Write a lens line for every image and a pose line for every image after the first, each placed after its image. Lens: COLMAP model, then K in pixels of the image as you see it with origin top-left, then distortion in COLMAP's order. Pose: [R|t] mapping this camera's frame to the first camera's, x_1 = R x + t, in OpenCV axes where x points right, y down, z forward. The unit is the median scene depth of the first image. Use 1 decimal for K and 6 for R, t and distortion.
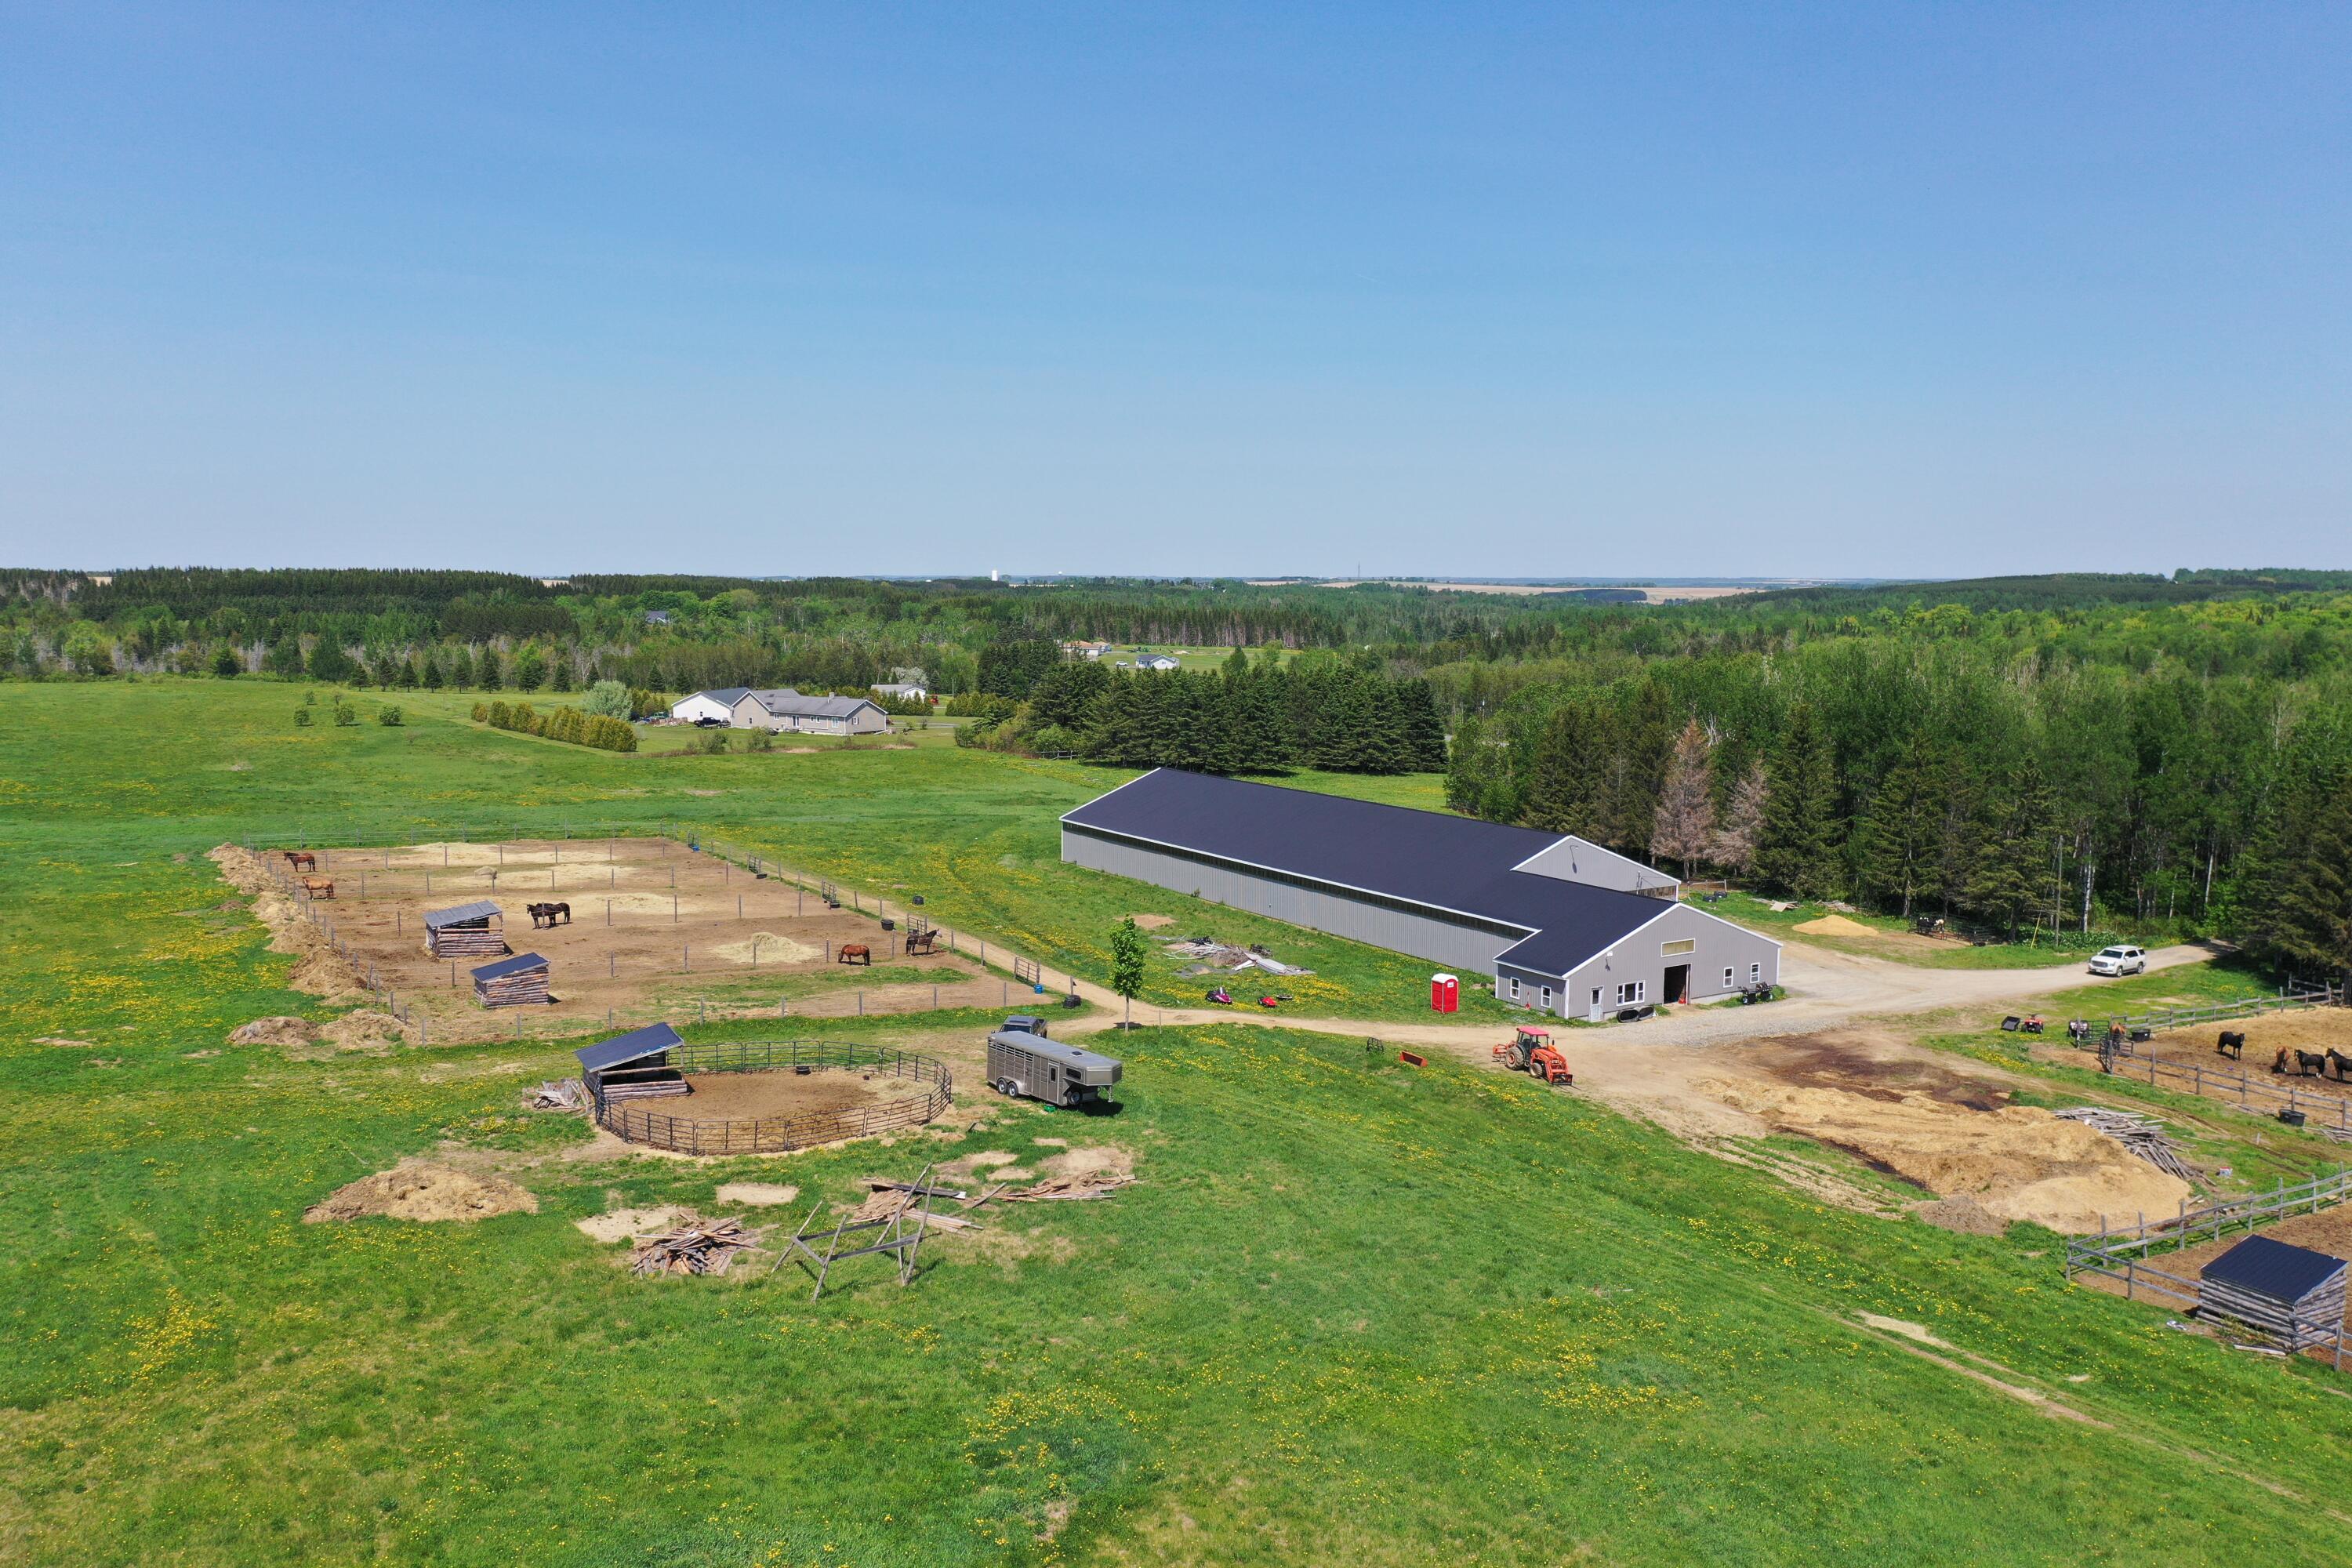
lens RADIAL K [[1839.3, 0, 1165.0], [0, 1839.3, 777.0], [0, 0, 1]] dist [0.005325, -0.003919]
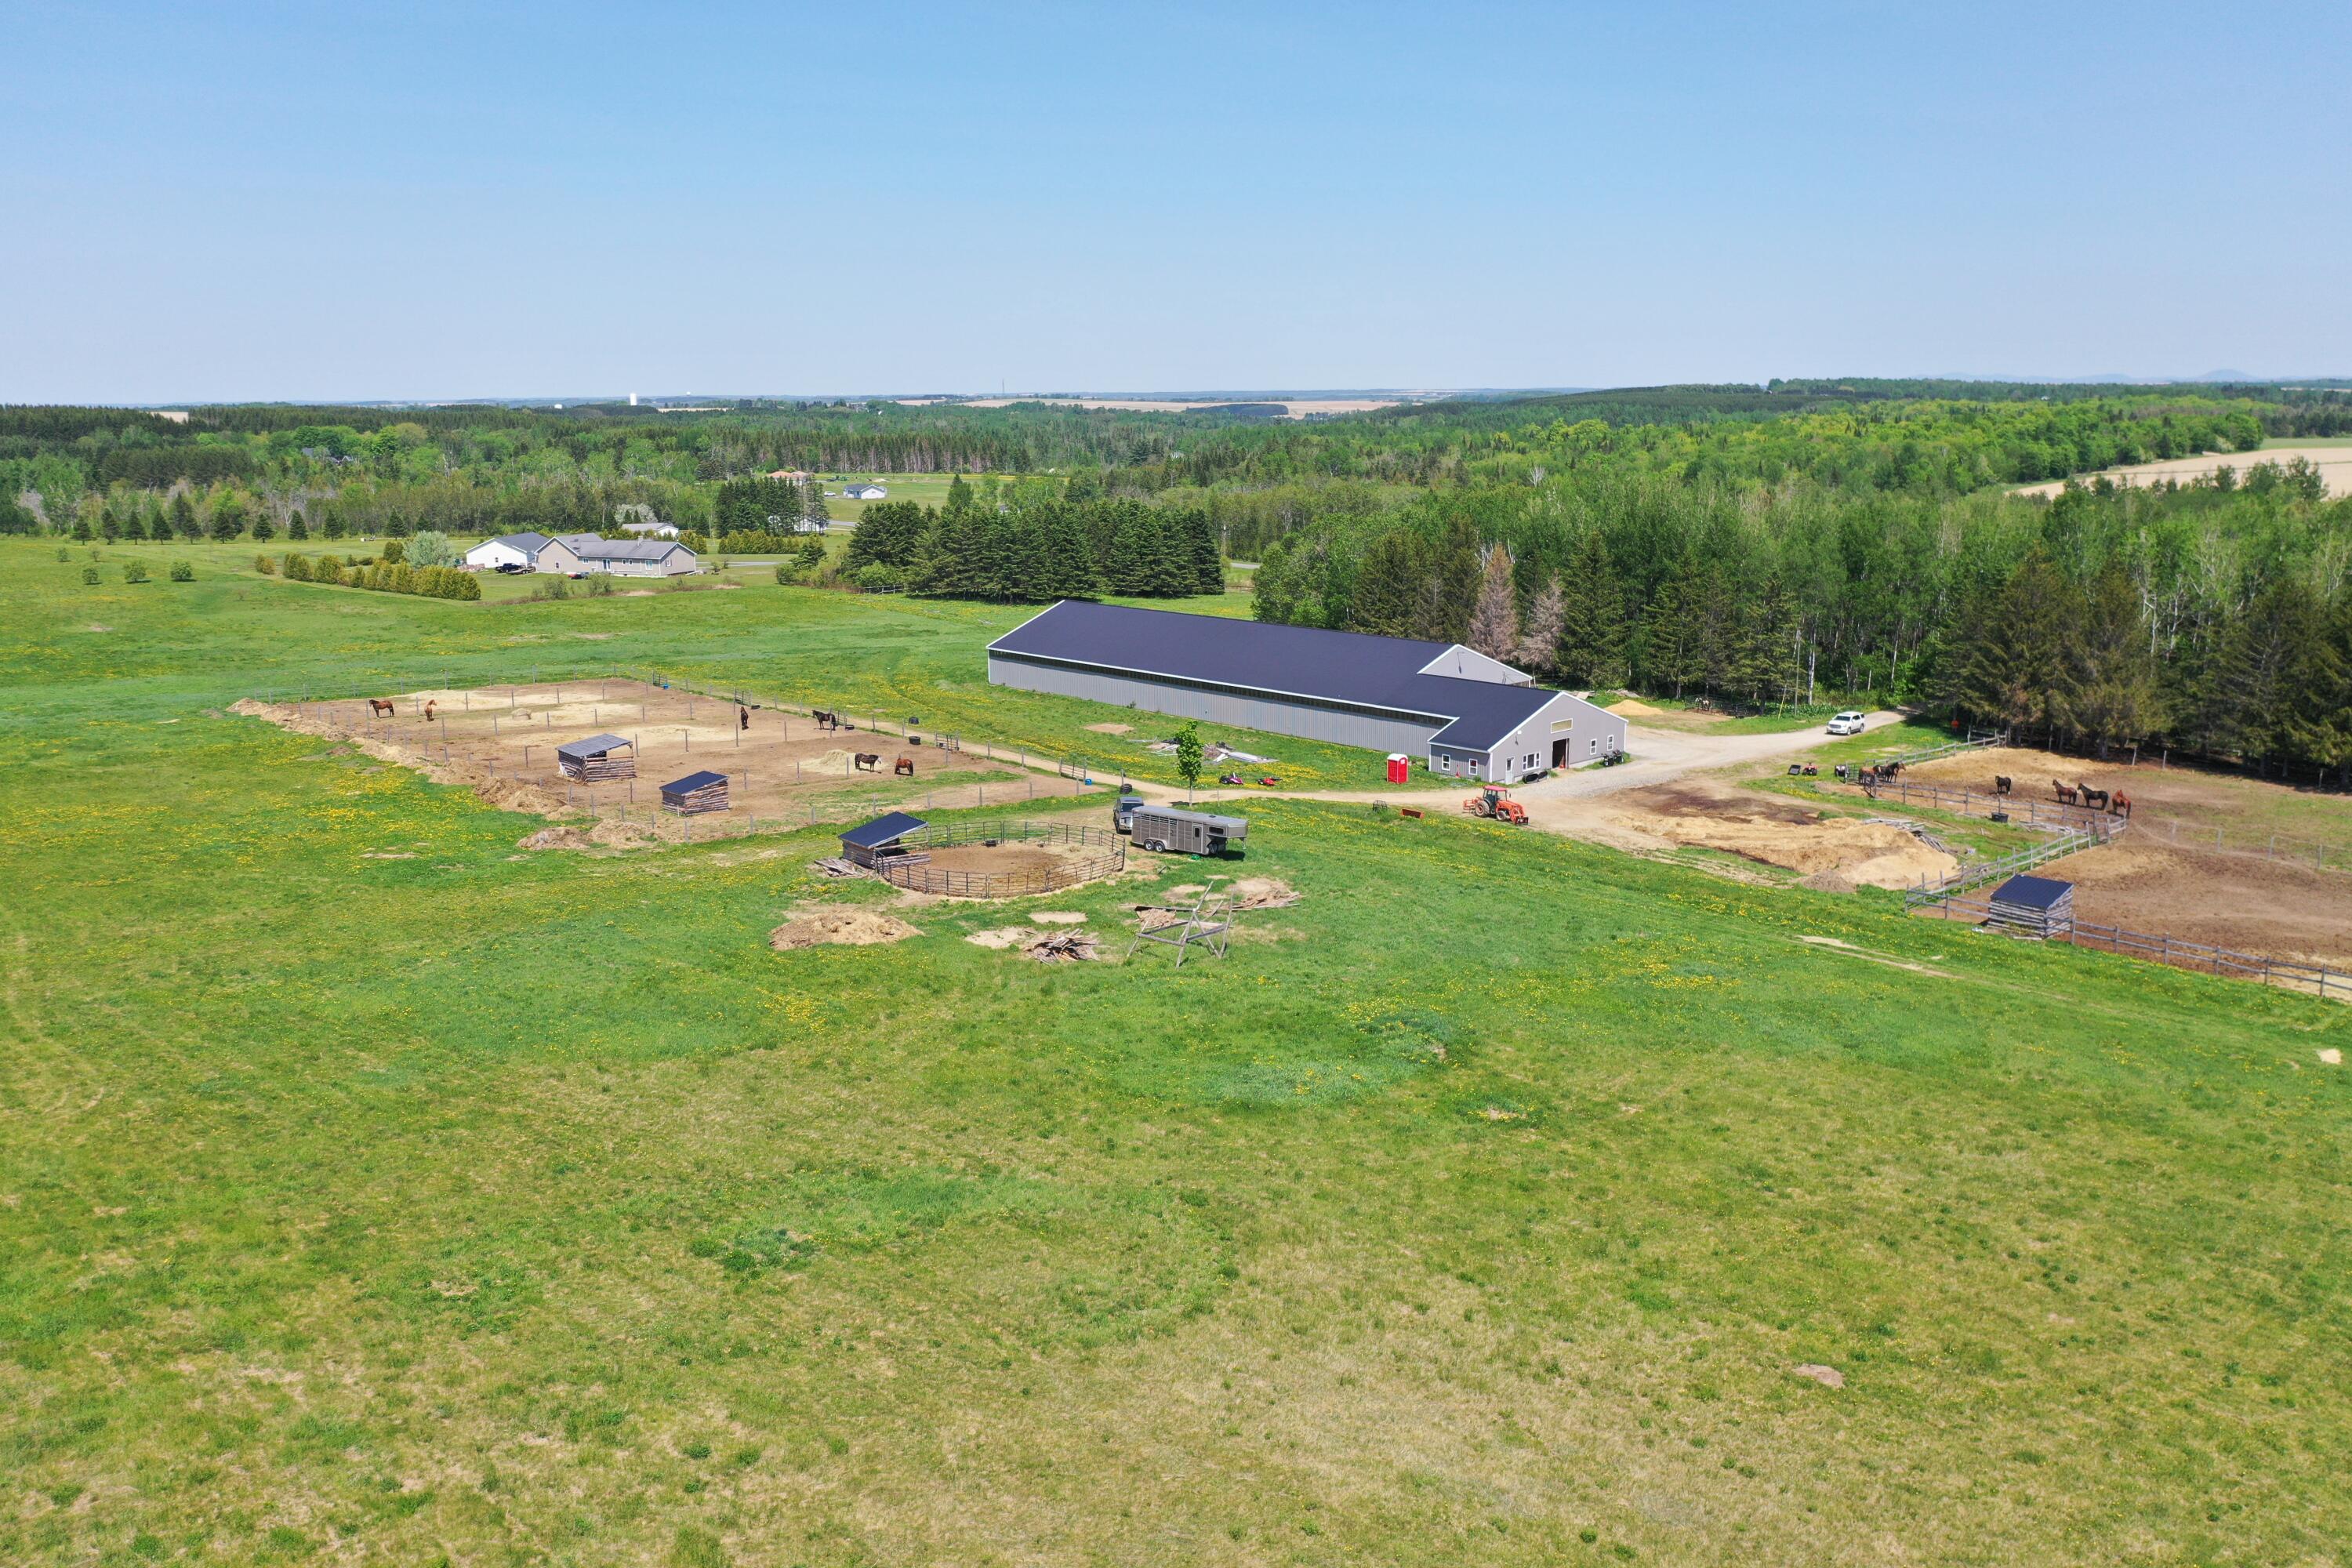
lens RADIAL K [[1839.3, 0, 1165.0], [0, 1839.3, 777.0], [0, 0, 1]] dist [0.005325, -0.003919]
pose [[0.981474, -0.051248, 0.184614, -0.187339], [0.033131, 0.994444, 0.099914, -0.009406], [-0.188709, -0.091947, 0.977719, -0.184291]]
